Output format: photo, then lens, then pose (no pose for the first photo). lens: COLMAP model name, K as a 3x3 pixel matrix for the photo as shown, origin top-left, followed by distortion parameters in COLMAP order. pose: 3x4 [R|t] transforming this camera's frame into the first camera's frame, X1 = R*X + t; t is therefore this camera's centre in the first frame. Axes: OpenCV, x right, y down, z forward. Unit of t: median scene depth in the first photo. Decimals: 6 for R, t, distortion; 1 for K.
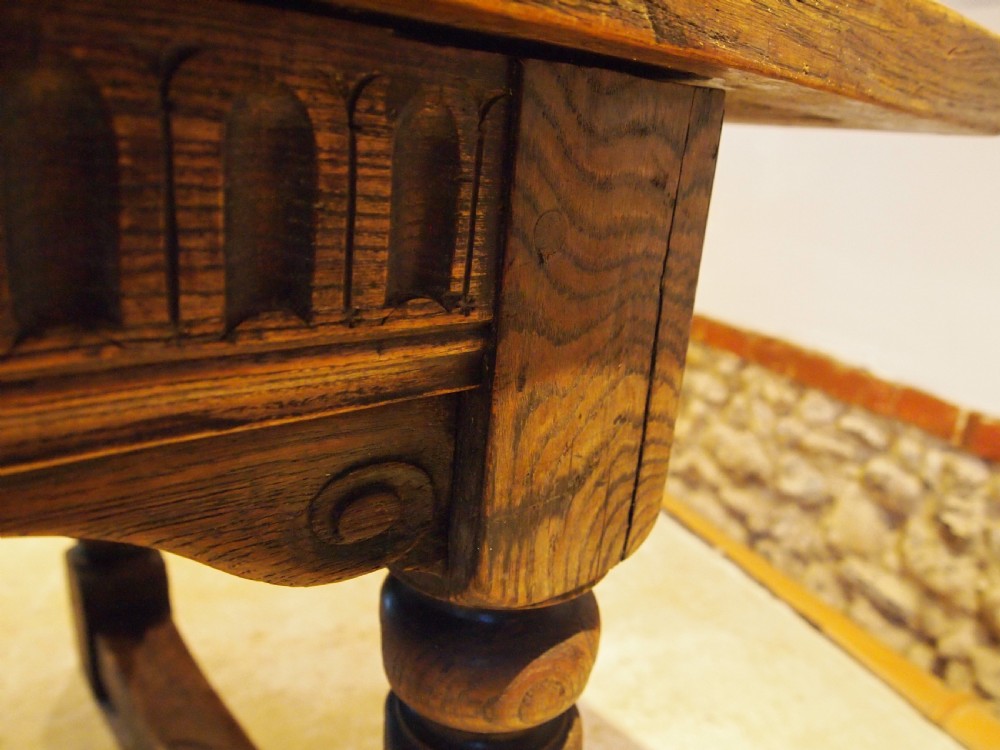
lens RADIAL K [[794.2, 0, 497.9], [0, 794.2, 374.3], [0, 0, 1]] dist [-0.053958, 0.008788]
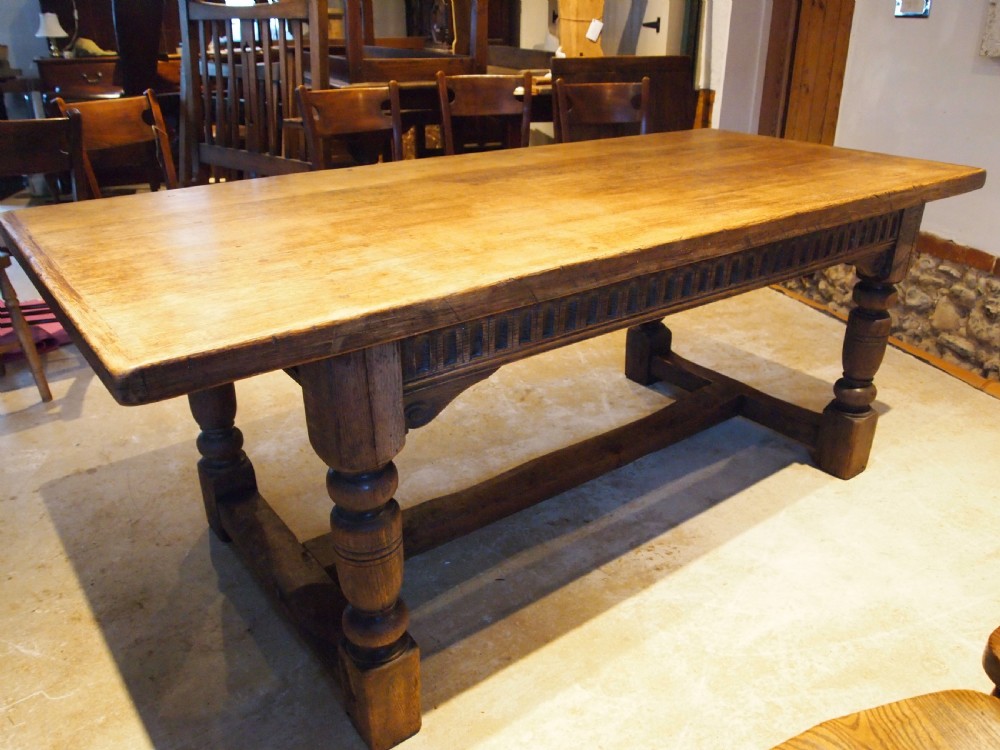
lens RADIAL K [[794.2, 0, 505.1], [0, 794.2, 379.1], [0, 0, 1]] dist [-0.053958, 0.008788]
pose [[0.995218, -0.043554, -0.087432, -0.568667], [0.055408, 0.988868, 0.138096, 0.003331], [0.080444, -0.142280, 0.986552, -1.239812]]
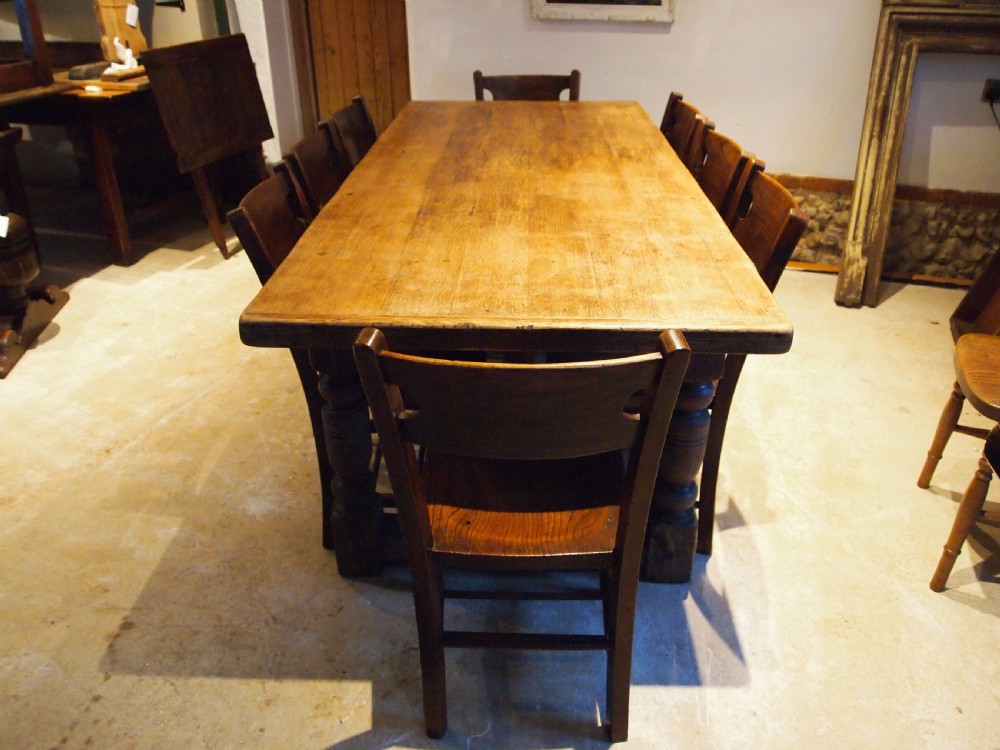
lens RADIAL K [[794.2, 0, 505.9], [0, 794.2, 370.9], [0, 0, 1]] dist [-0.053958, 0.008788]
pose [[0.676903, -0.420841, 0.603900, -1.745335], [0.264793, 0.904733, 0.333680, -0.294118], [-0.686795, -0.065960, 0.723852, -1.109164]]
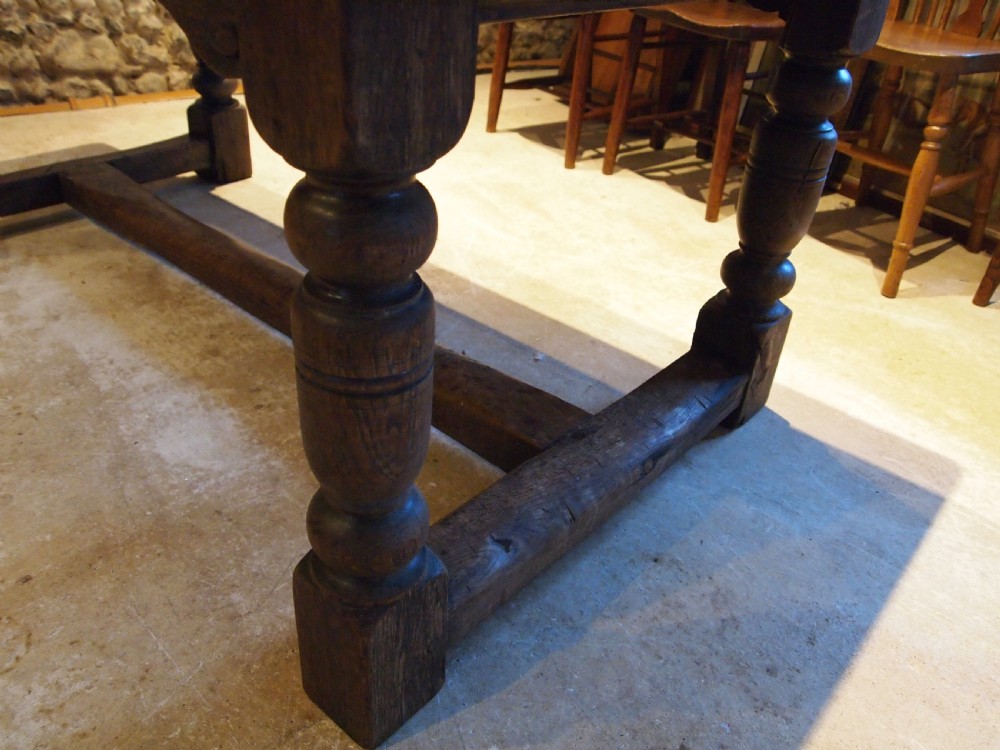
lens RADIAL K [[794.2, 0, 501.4], [0, 794.2, 374.9], [0, 0, 1]] dist [-0.053958, 0.008788]
pose [[-0.124235, -0.610286, 0.782379, -1.529816], [0.215597, 0.753047, 0.621641, -0.095495], [-0.968547, 0.245908, 0.038021, -0.078519]]
